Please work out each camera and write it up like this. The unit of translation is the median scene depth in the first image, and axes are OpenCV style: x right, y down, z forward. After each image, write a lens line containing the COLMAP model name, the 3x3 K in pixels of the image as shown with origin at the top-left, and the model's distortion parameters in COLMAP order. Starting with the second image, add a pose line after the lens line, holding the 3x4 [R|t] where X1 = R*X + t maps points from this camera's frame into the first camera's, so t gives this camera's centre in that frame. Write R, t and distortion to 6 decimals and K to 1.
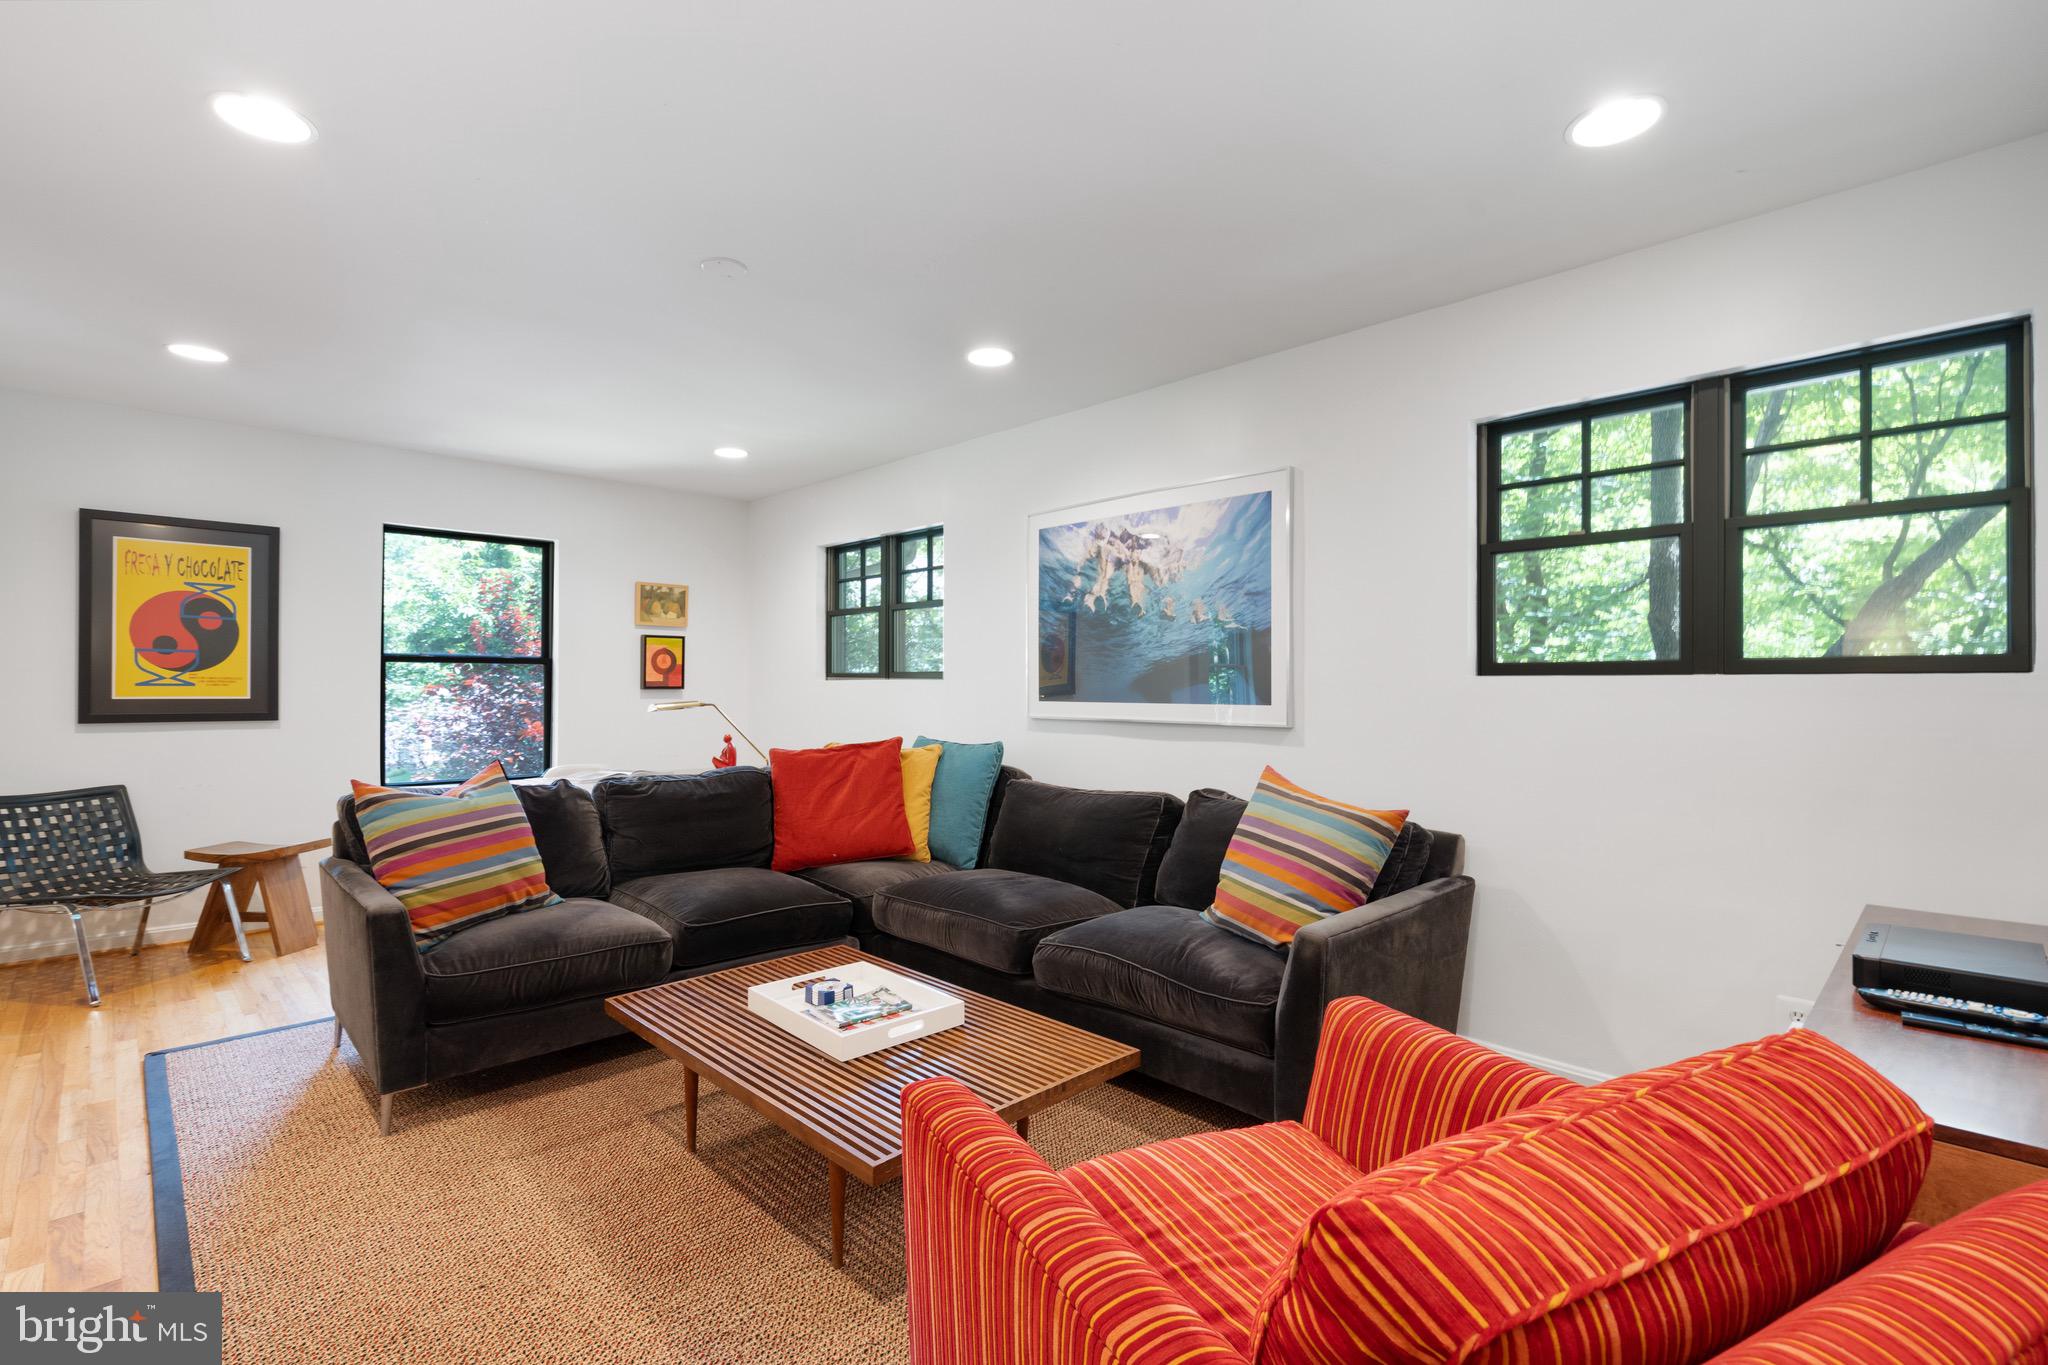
lens RADIAL K [[936.5, 0, 1014.3], [0, 936.5, 684.9], [0, 0, 1]] dist [-0.001536, 0.002252]
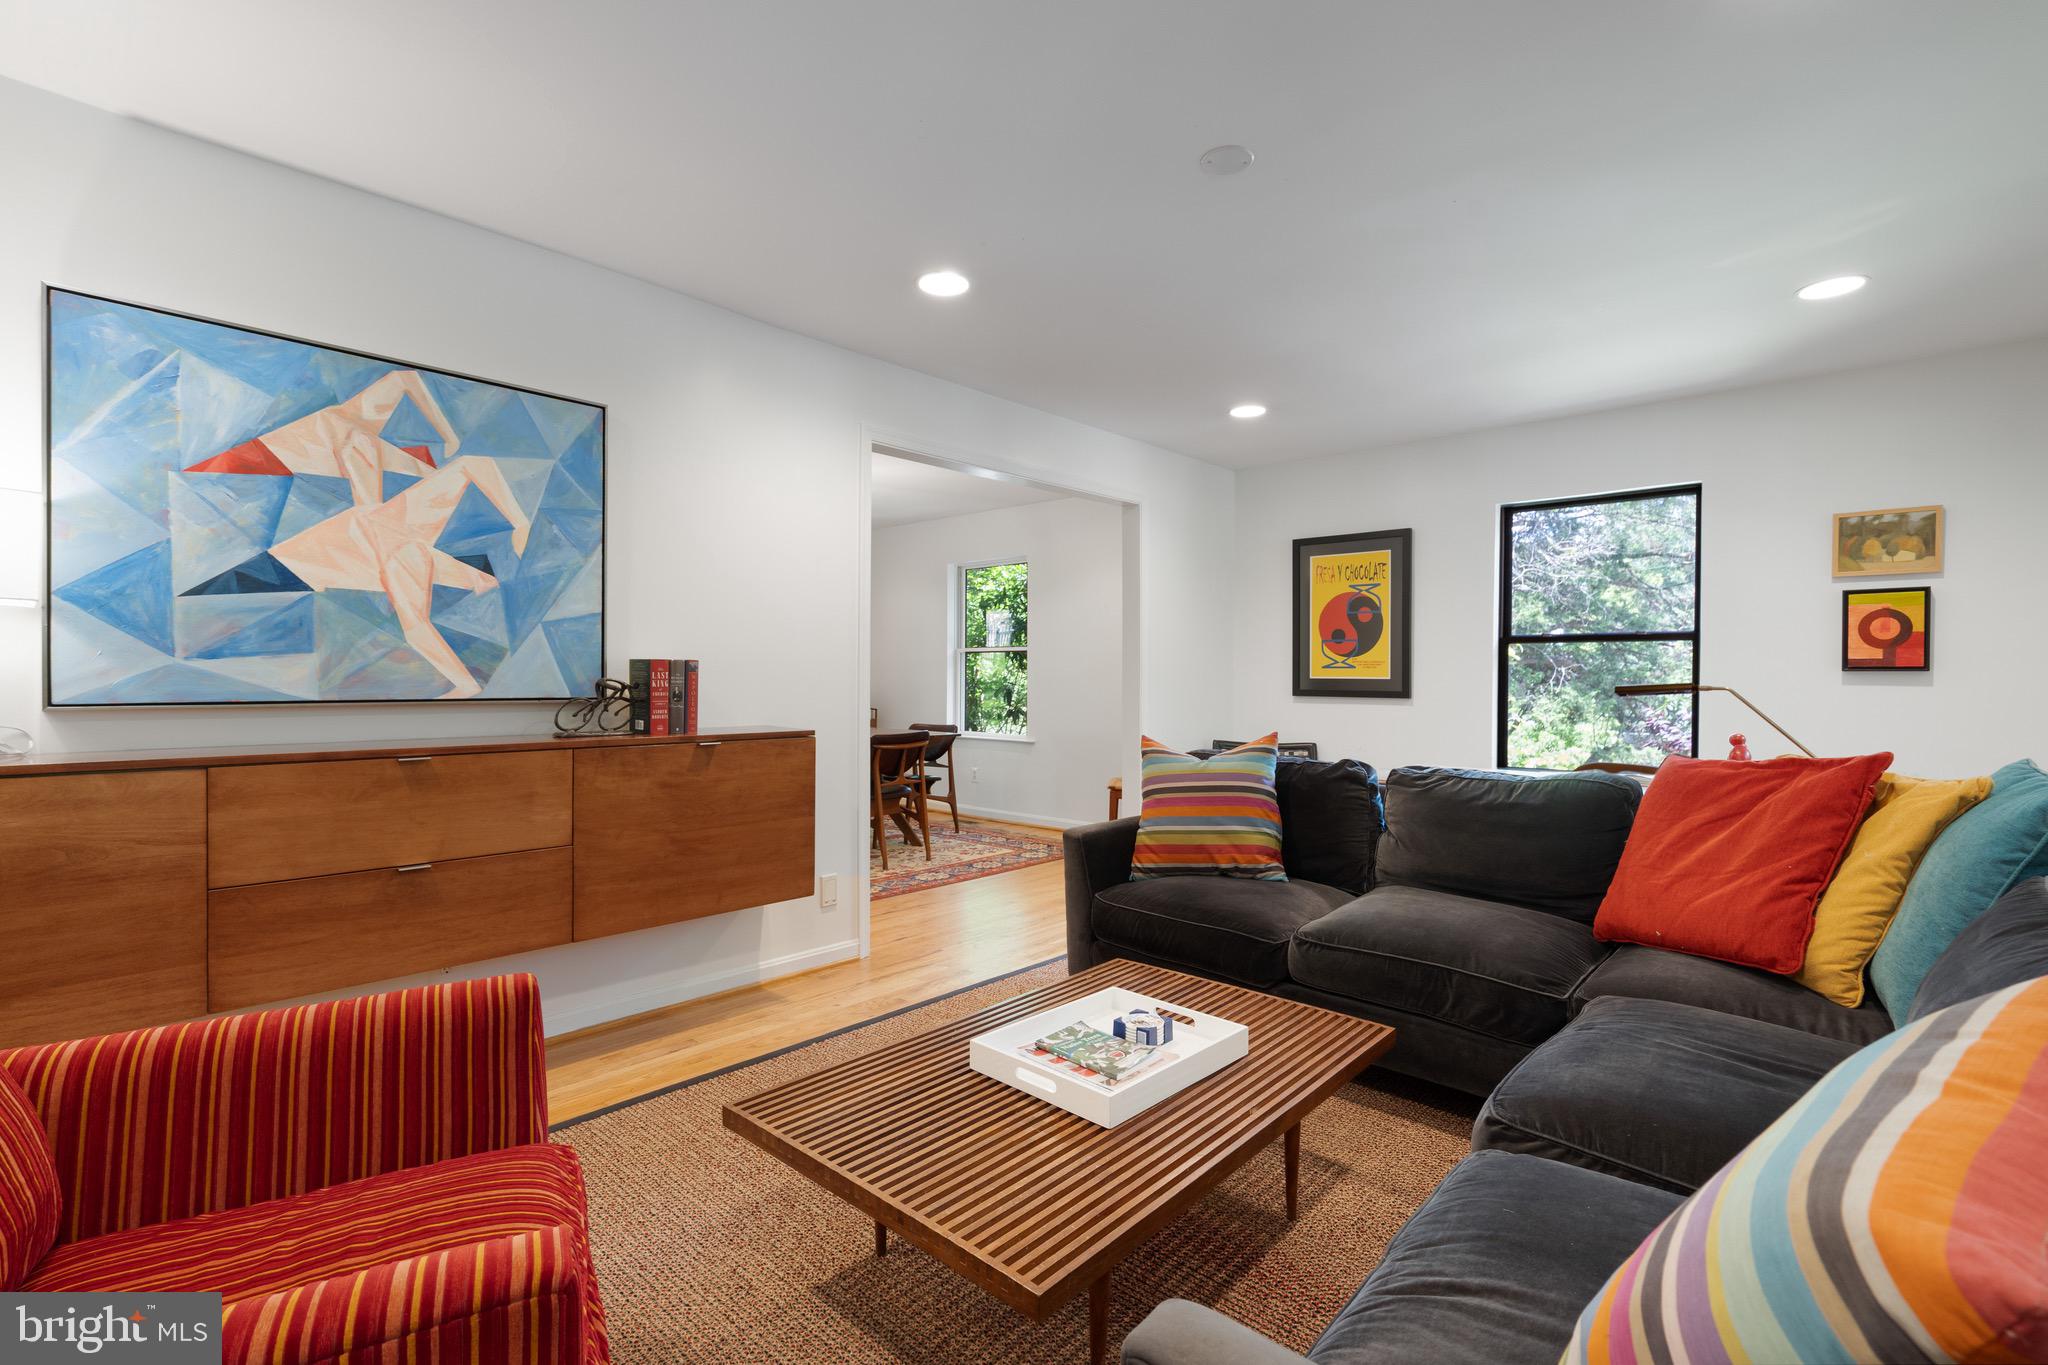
lens RADIAL K [[936.5, 0, 1011.2], [0, 936.5, 686.2], [0, 0, 1]] dist [-0.001536, 0.002252]
pose [[0.045451, 0.007224, -0.998940, 0.335433], [-0.003924, 0.999967, 0.007053, 0.017373], [0.998959, 0.003599, 0.045478, 0.480634]]
